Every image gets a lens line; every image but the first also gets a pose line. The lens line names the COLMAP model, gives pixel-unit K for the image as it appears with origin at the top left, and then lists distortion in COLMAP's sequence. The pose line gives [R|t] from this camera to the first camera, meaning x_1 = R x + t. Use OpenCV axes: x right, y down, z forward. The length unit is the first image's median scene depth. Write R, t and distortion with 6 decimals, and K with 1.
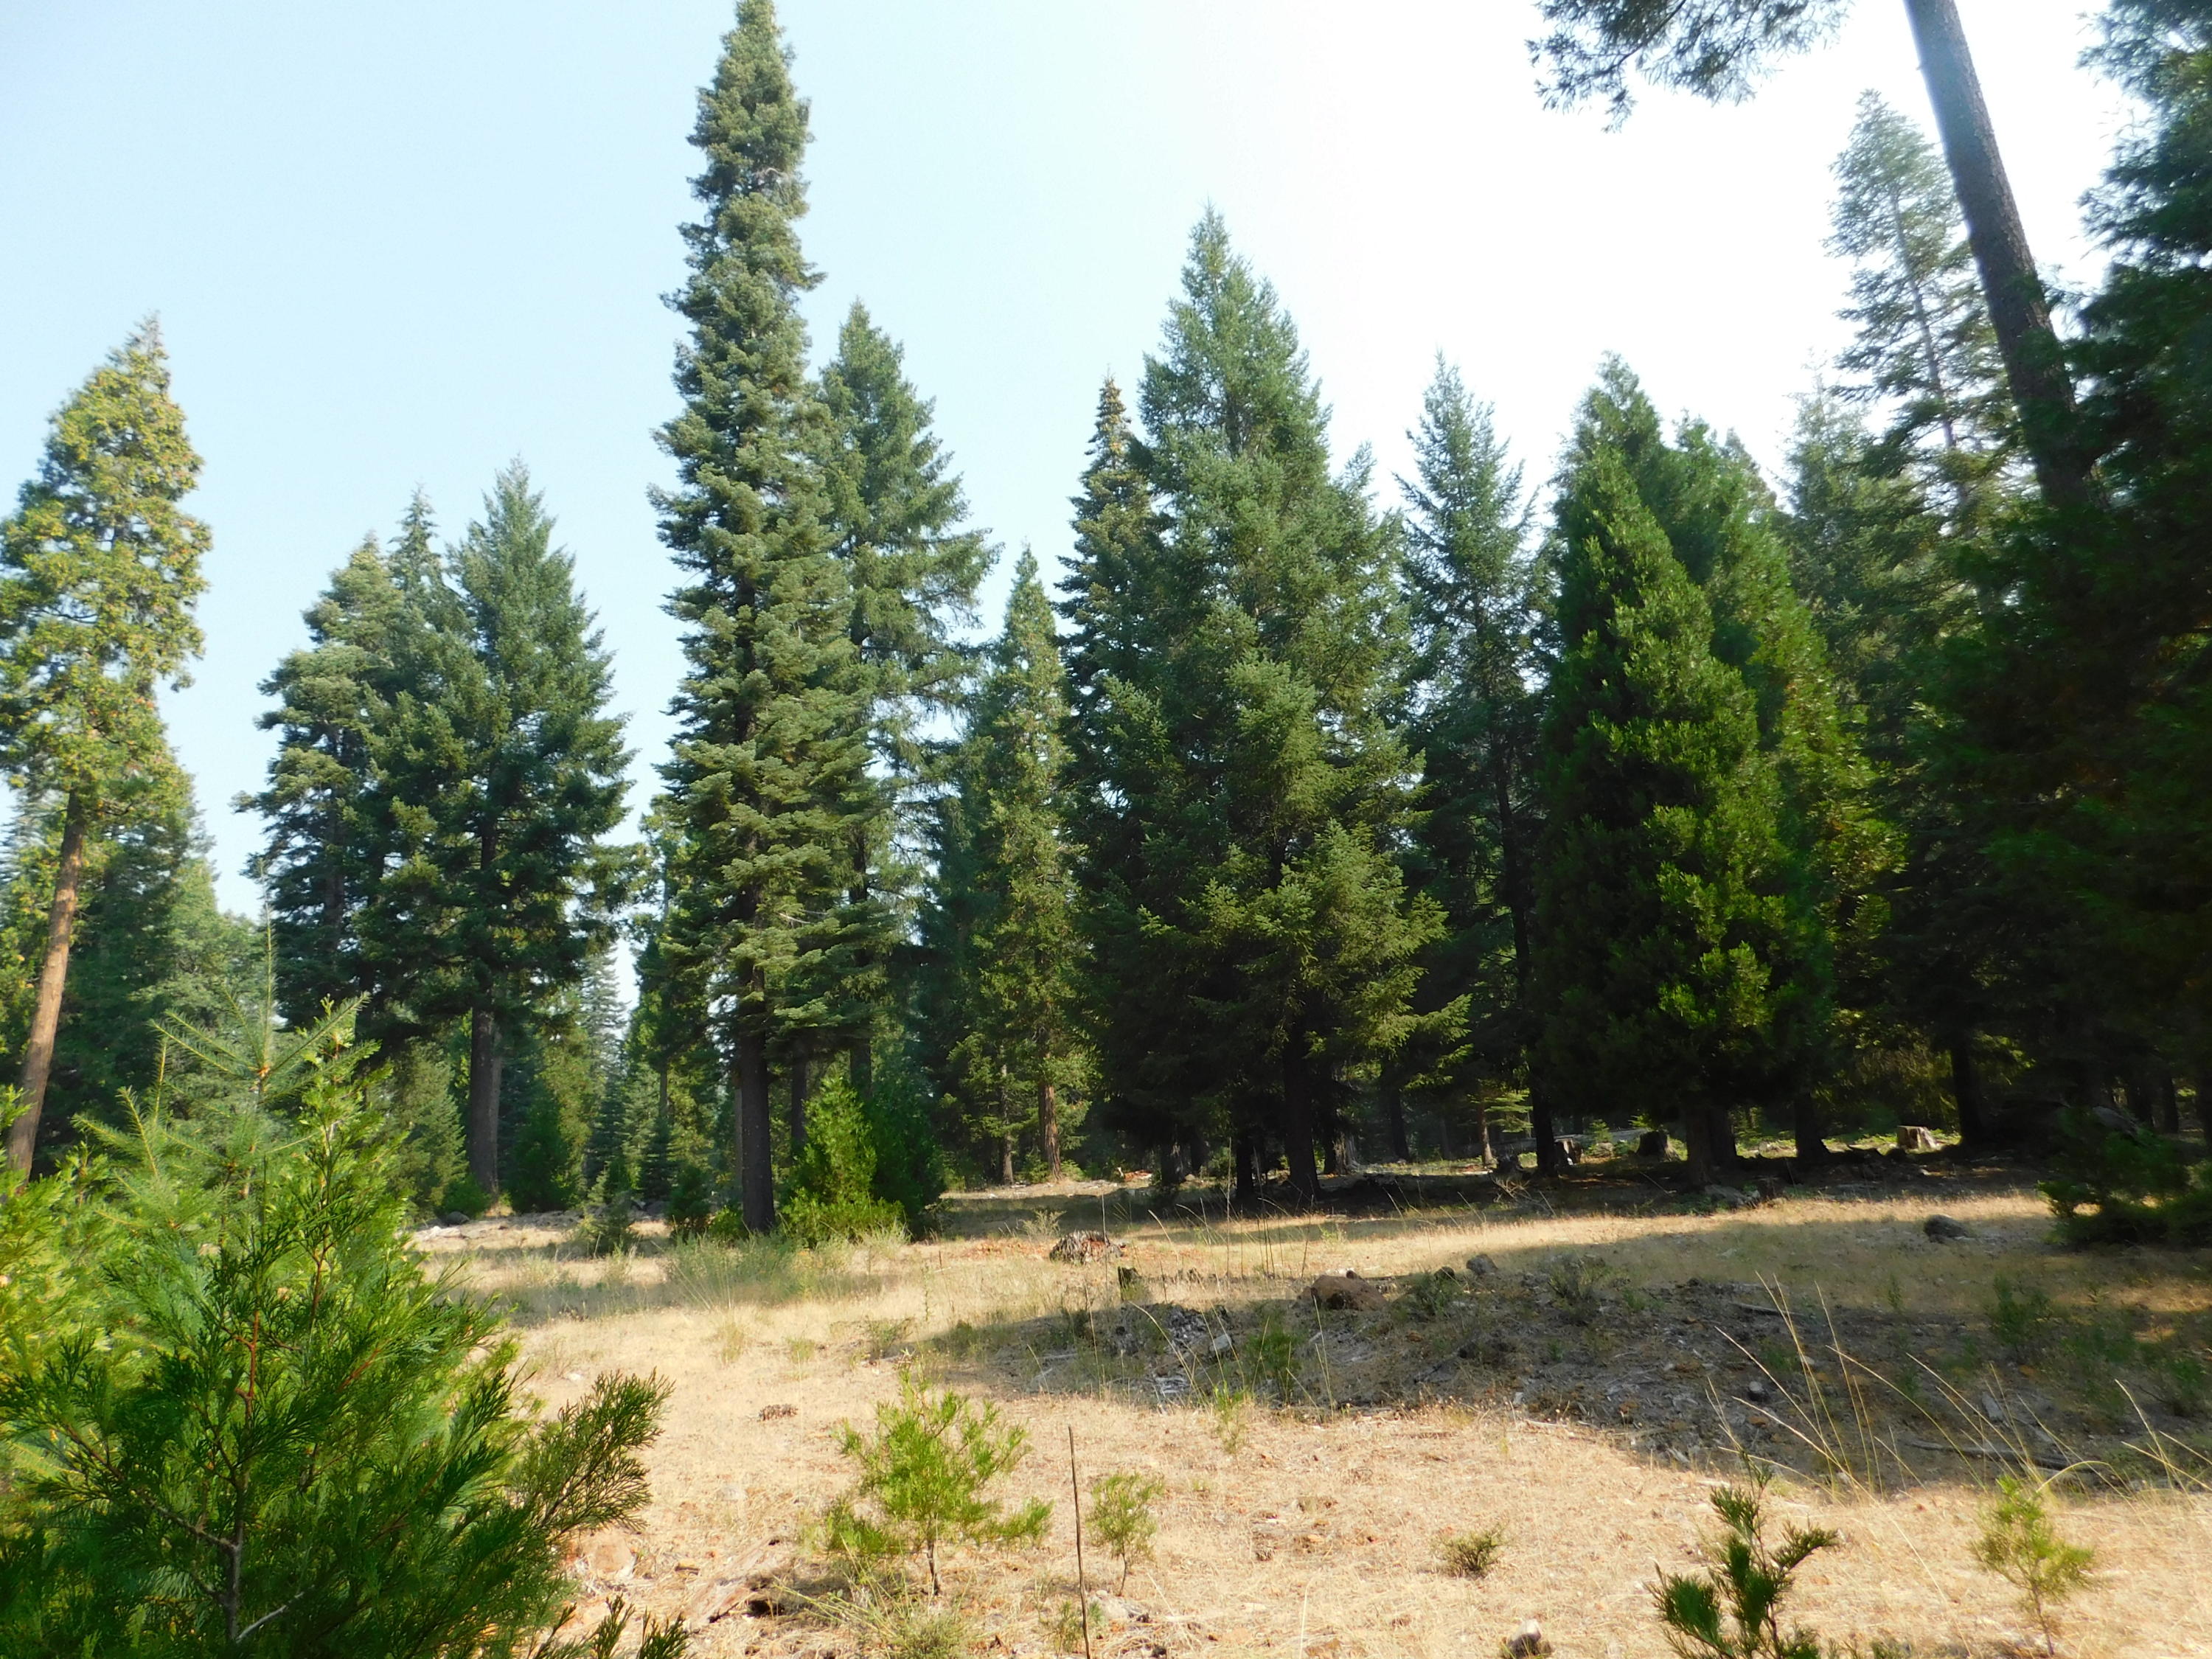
lens RADIAL K [[1471.7, 0, 1106.0], [0, 1471.7, 829.5], [0, 0, 1]] dist [-0.029334, 0.024058]
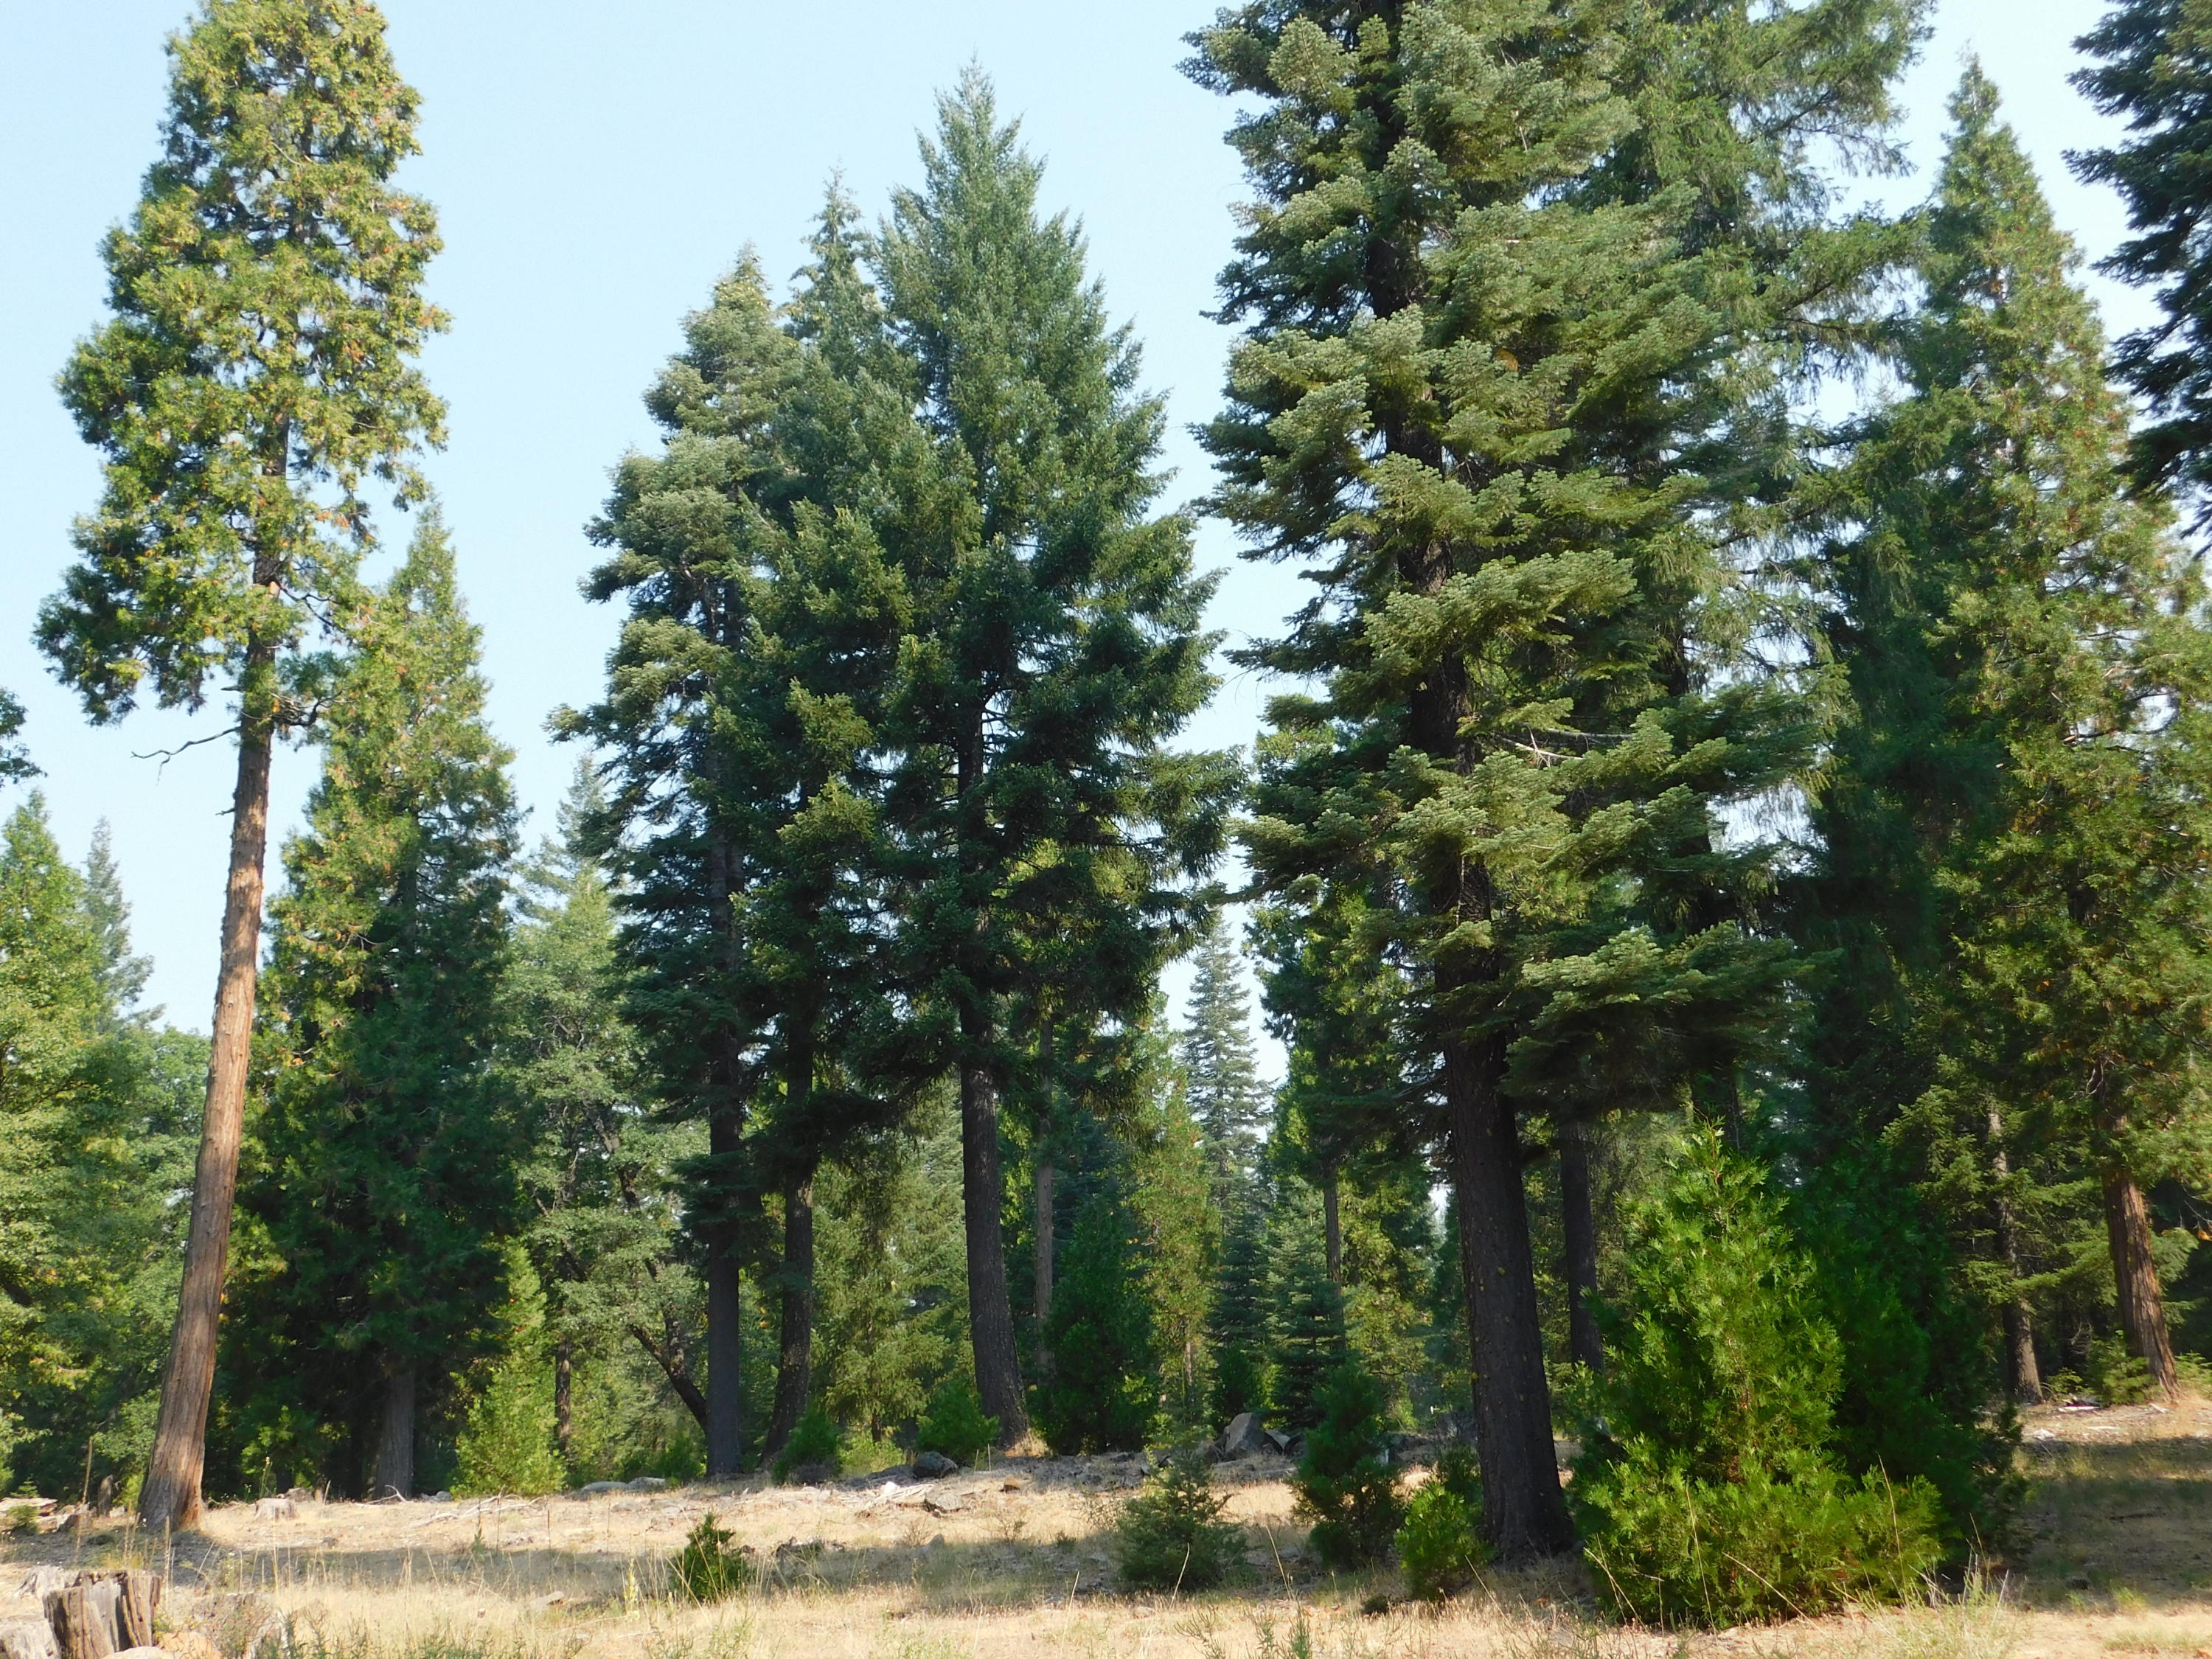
lens RADIAL K [[2341.7, 0, 1106.8], [0, 2341.7, 865.2], [0, 0, 1]] dist [0.005187, 0.024781]
pose [[0.922977, -0.073855, -0.377702, -0.052437], [0.081215, 0.996690, 0.003571, 0.048488], [0.376188, -0.033971, 0.925920, 0.222483]]
